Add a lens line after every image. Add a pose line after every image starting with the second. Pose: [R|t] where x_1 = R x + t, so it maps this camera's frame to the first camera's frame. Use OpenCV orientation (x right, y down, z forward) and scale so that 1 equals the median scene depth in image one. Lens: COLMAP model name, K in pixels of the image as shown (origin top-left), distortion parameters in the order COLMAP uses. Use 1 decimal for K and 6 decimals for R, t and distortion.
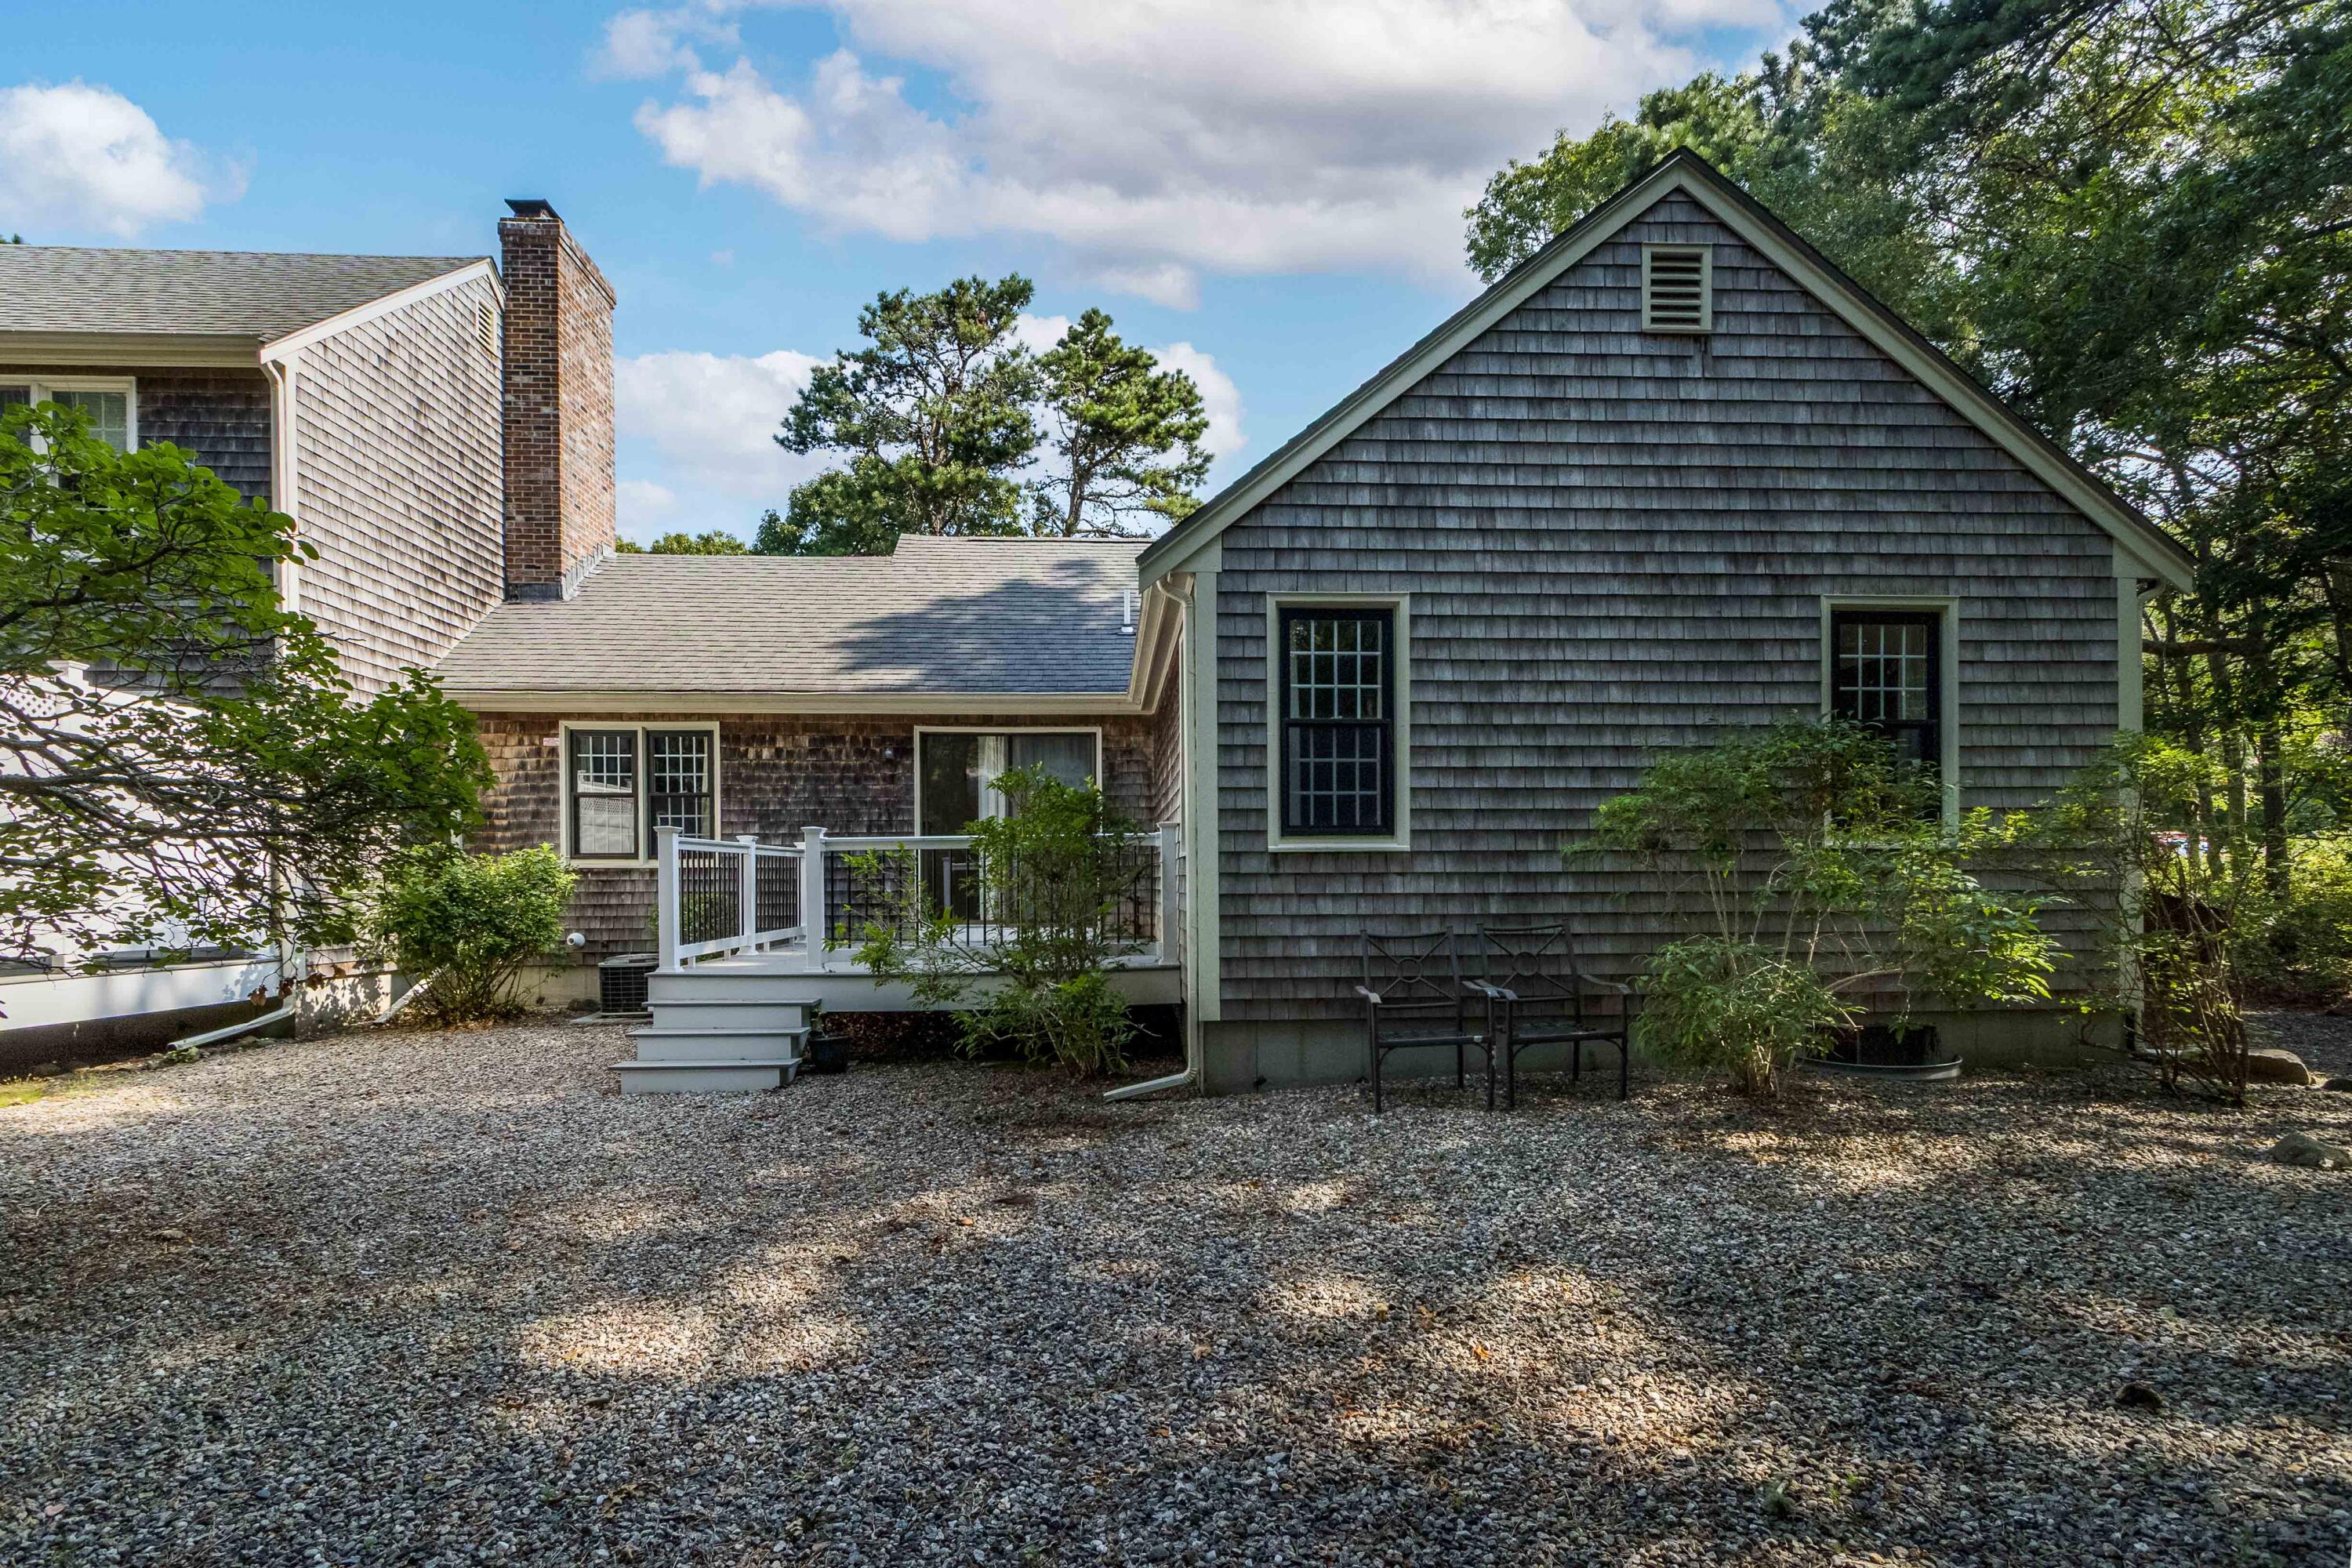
lens RADIAL K [[1081.4, 0, 1174.1], [0, 1081.4, 868.8], [0, 0, 1]] dist [0.007940, -0.001071]
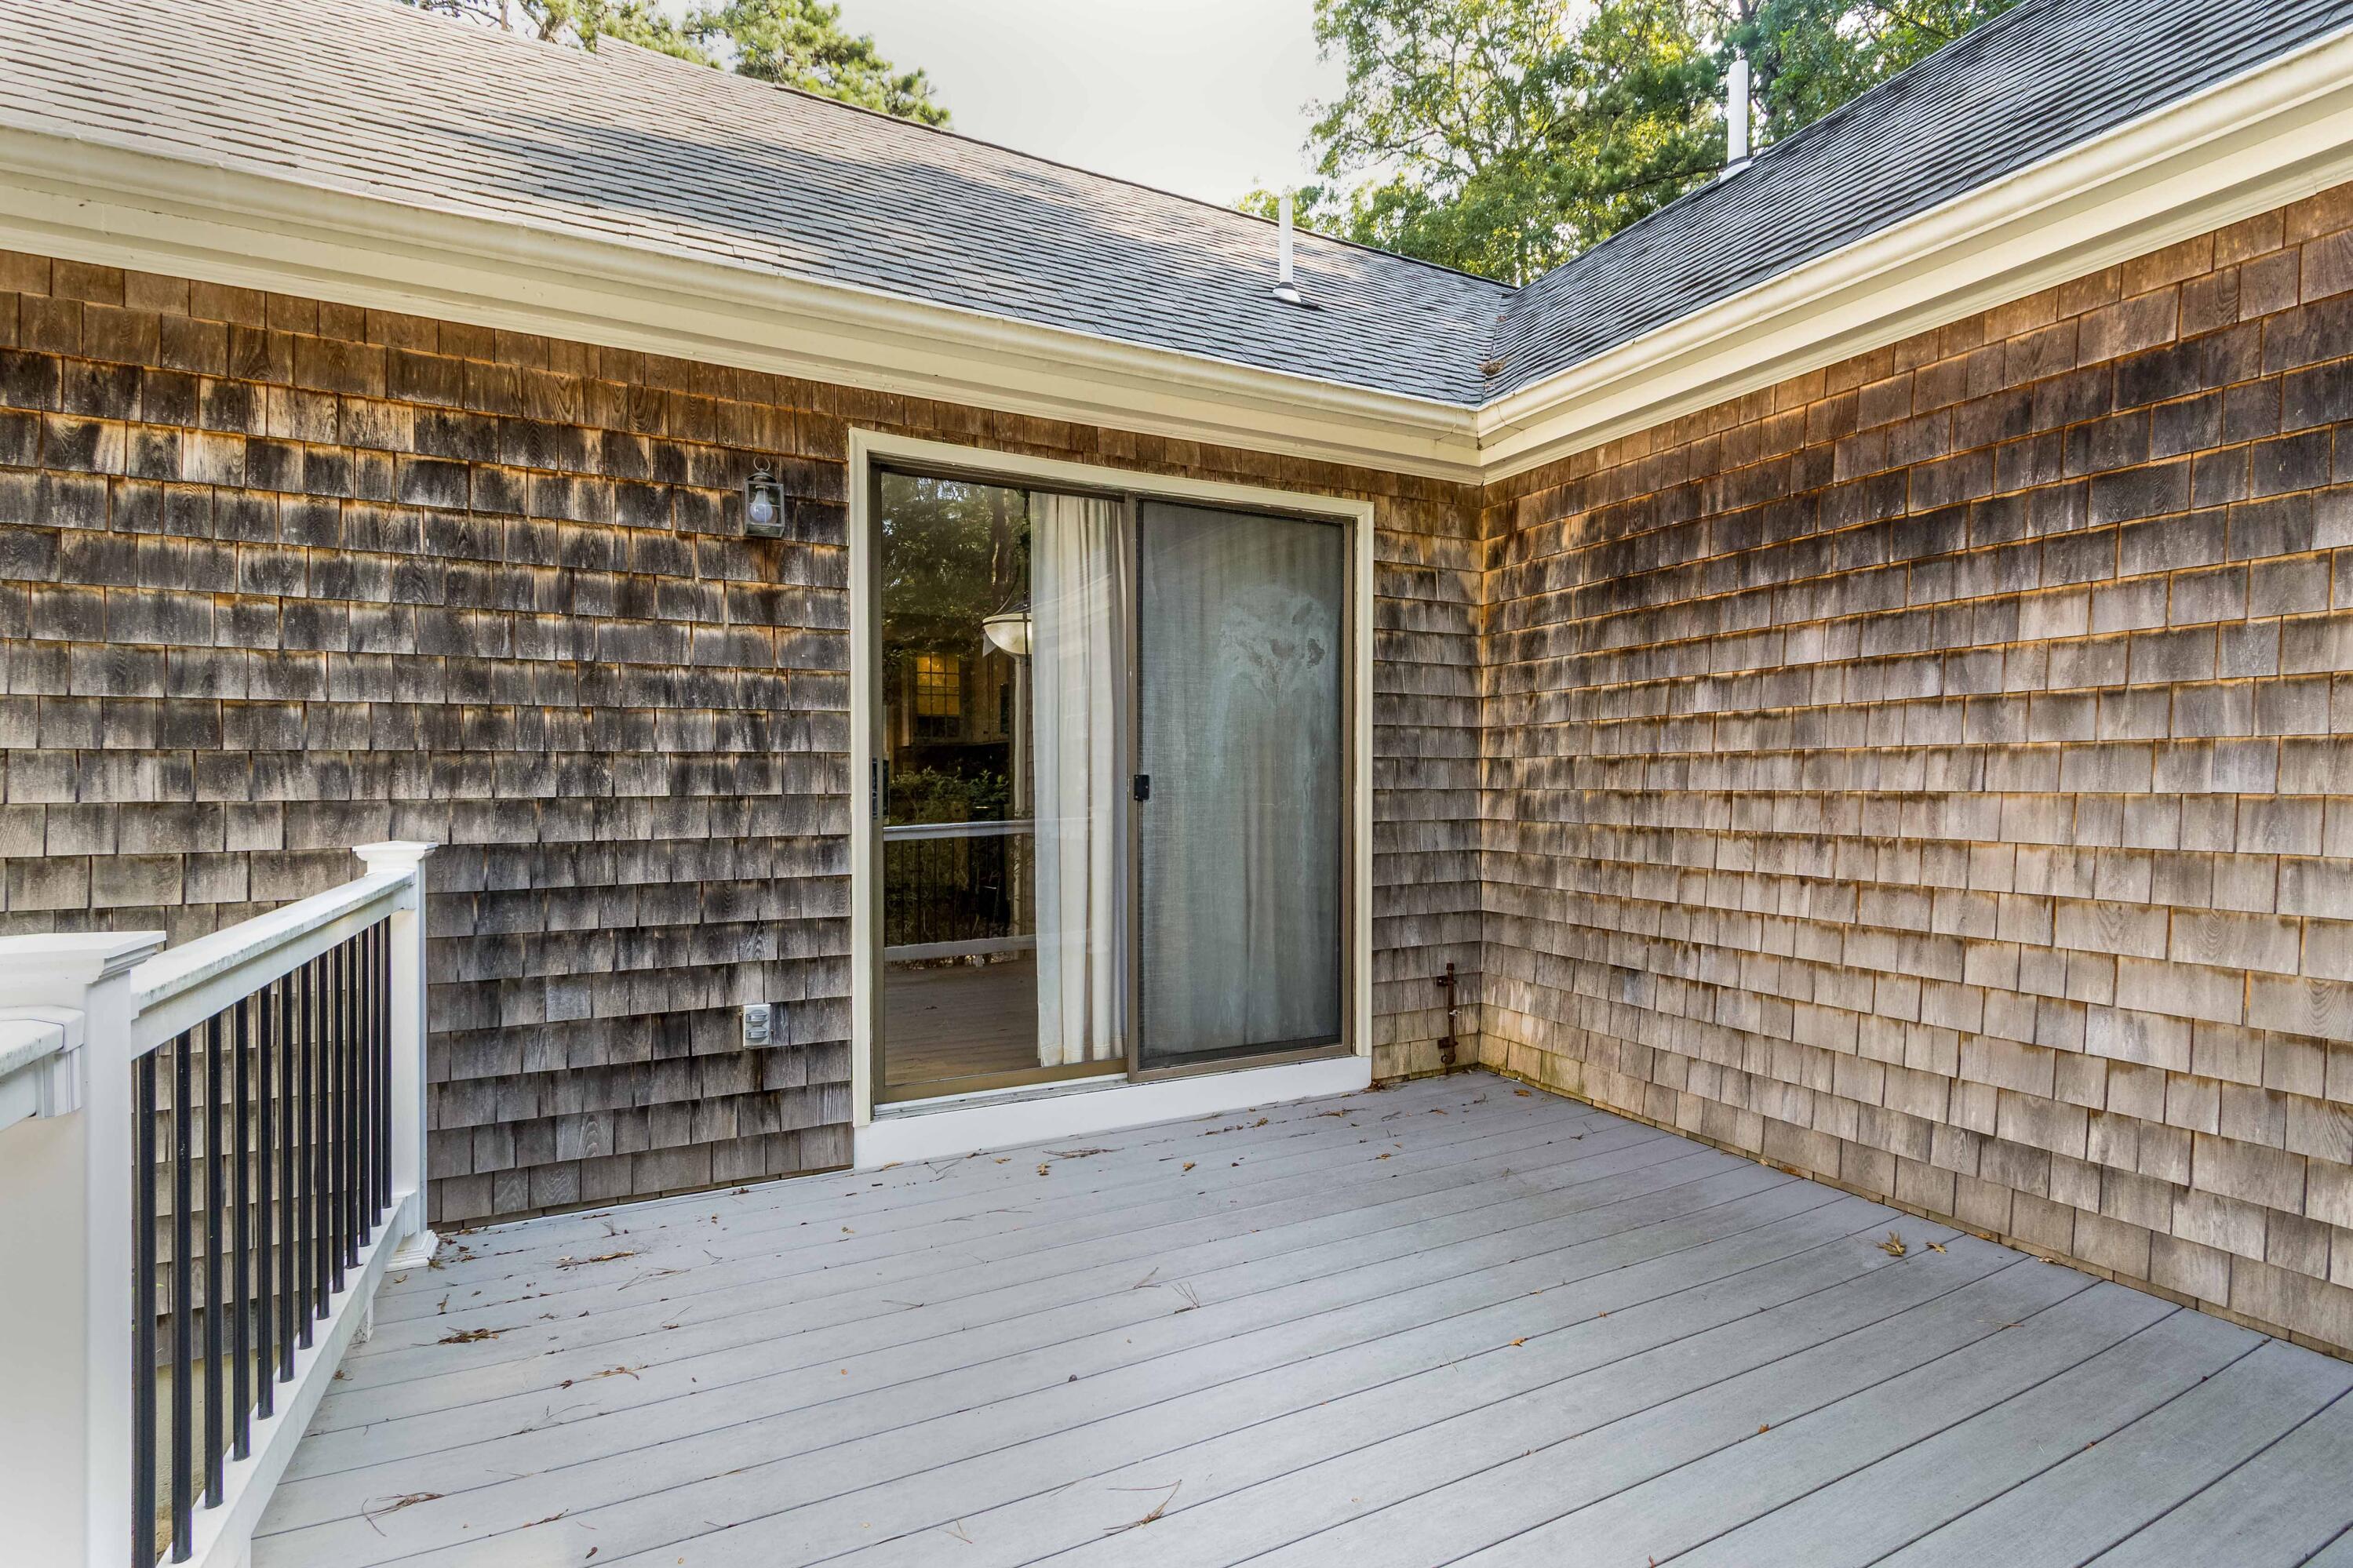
lens RADIAL K [[1081.7, 0, 1172.8], [0, 1081.7, 790.6], [0, 0, 1]] dist [0.007940, -0.001071]
pose [[0.926189, 0.002971, 0.377049, -0.474837], [-0.008476, 0.999880, 0.012941, -0.070159], [-0.376965, -0.015181, 0.926103, 1.232899]]
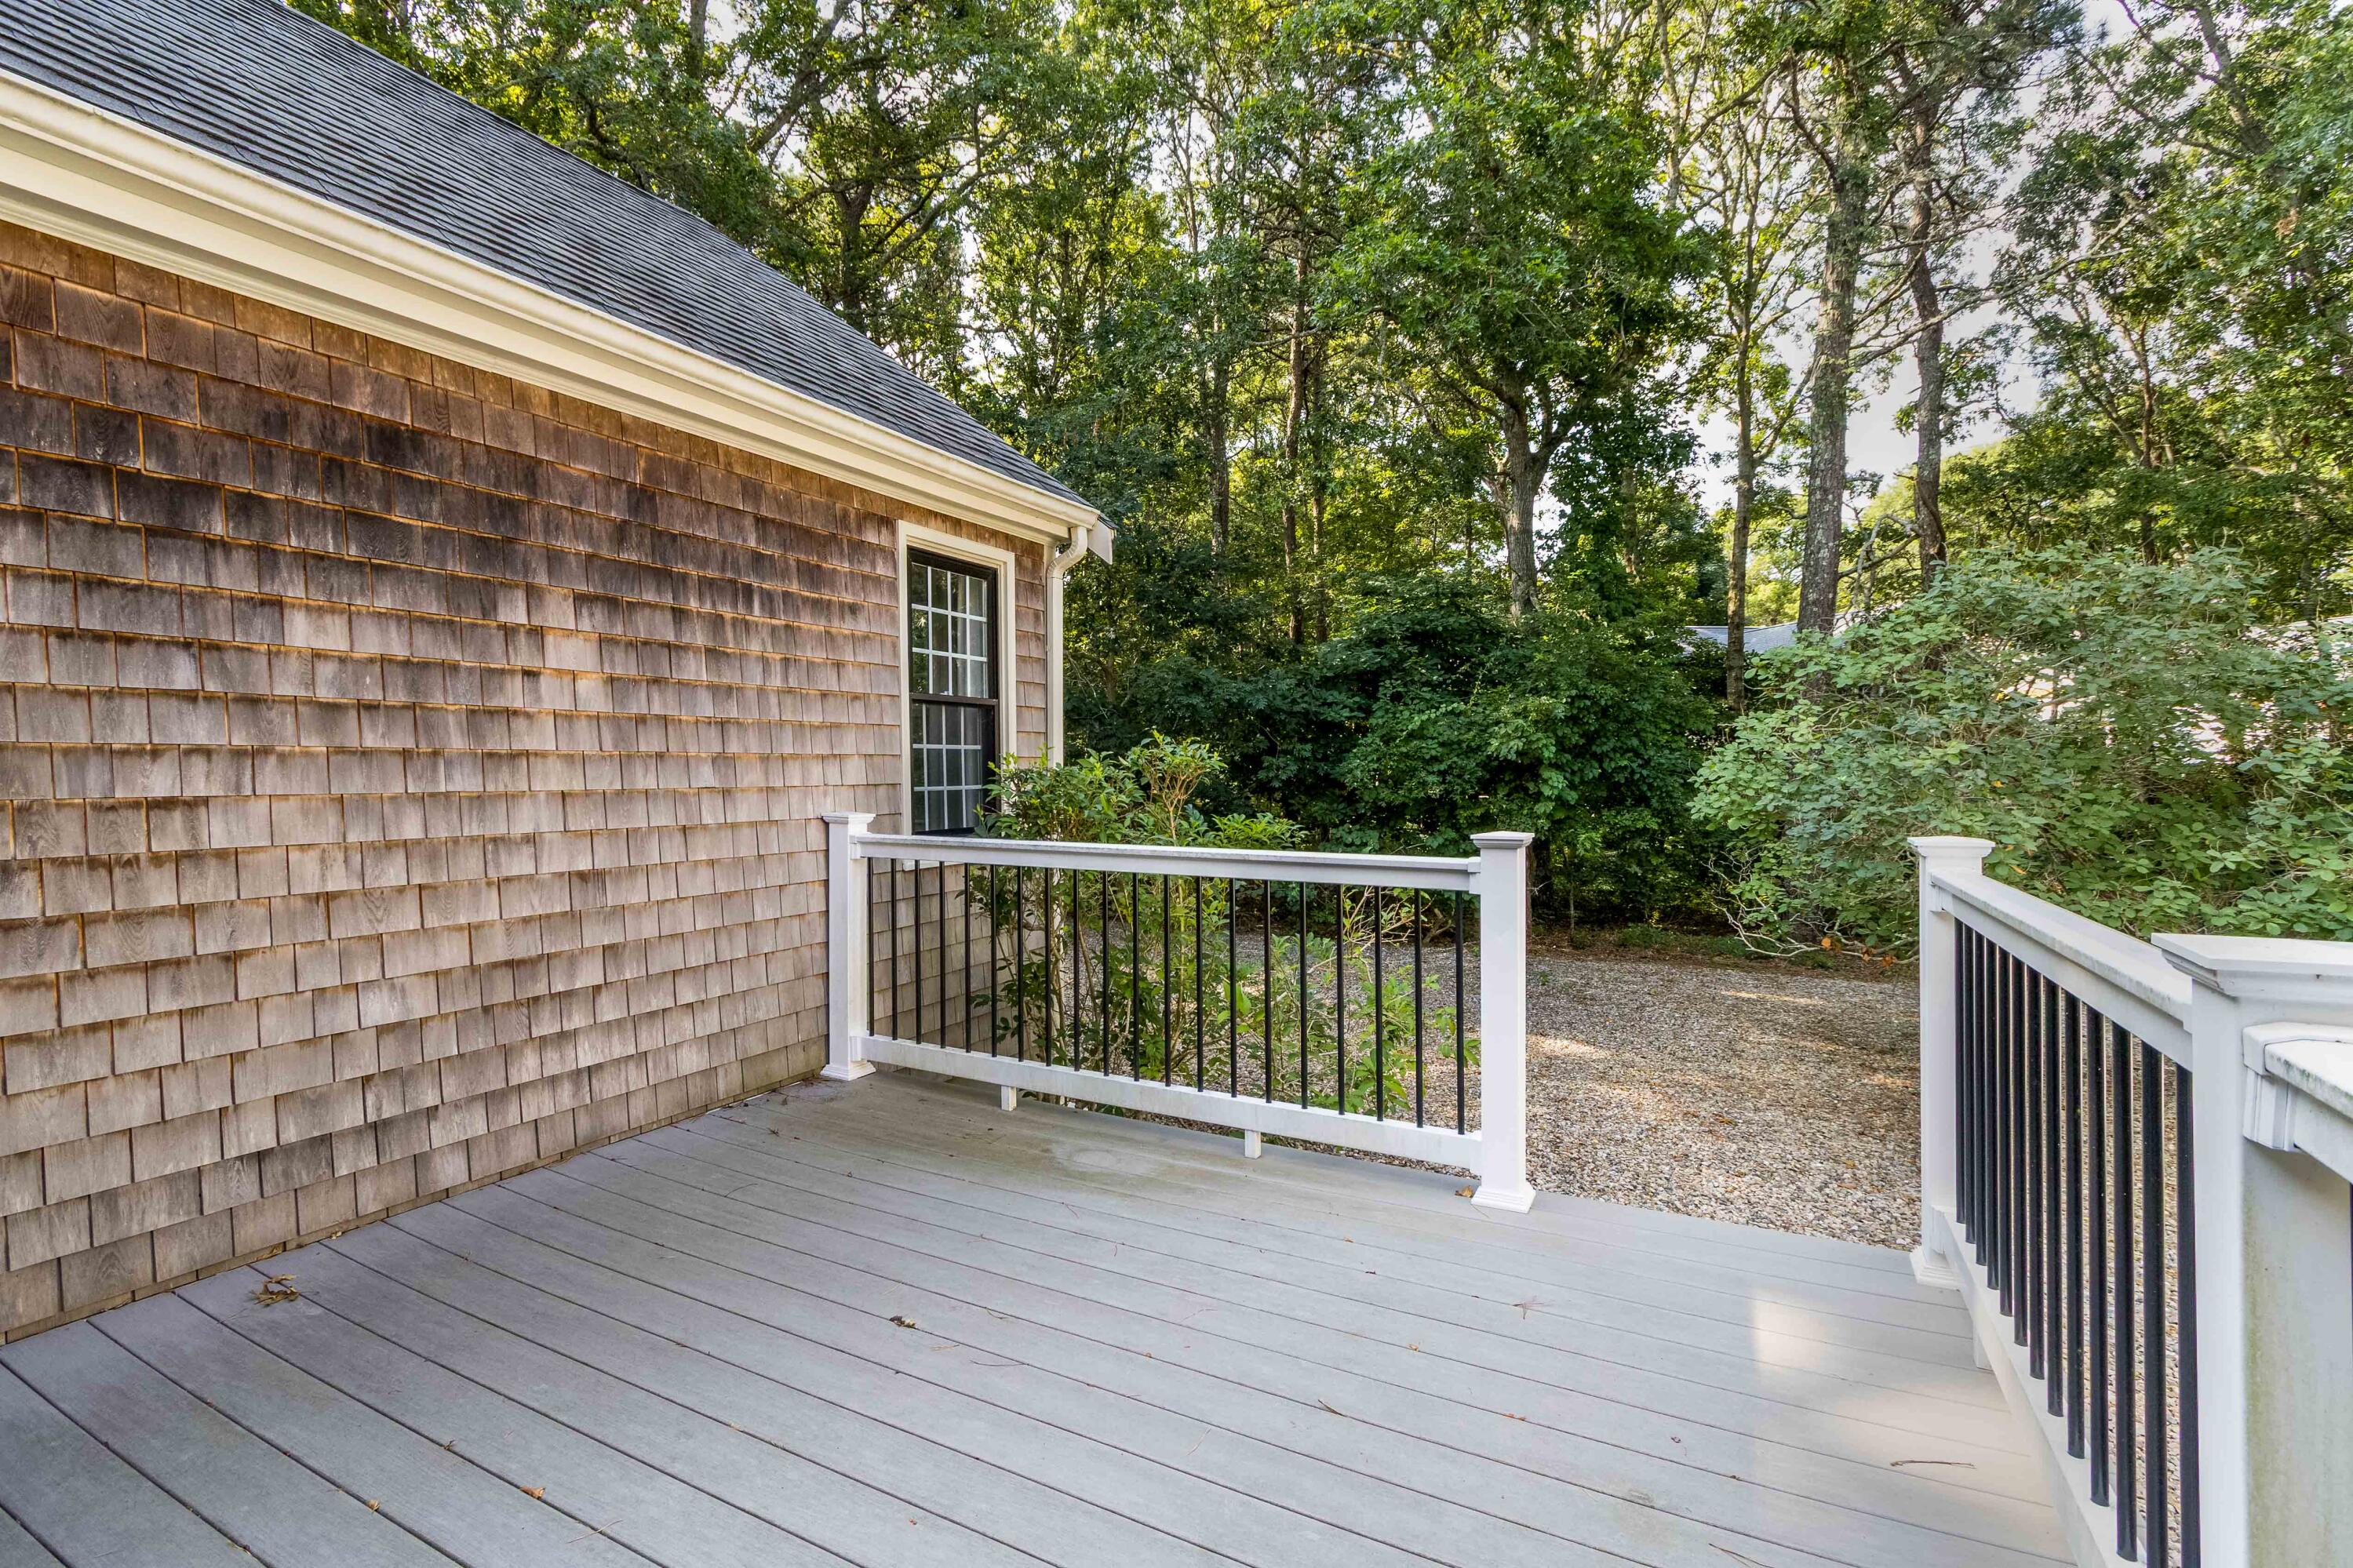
lens RADIAL K [[1081.7, 0, 1158.1], [0, 1081.7, 767.6], [0, 0, 1]] dist [0.007940, -0.001071]
pose [[-0.839461, 0.017390, 0.543141, -0.526578], [0.010305, 0.999818, -0.016084, -0.067408], [-0.543322, -0.007905, -0.839487, 1.652498]]
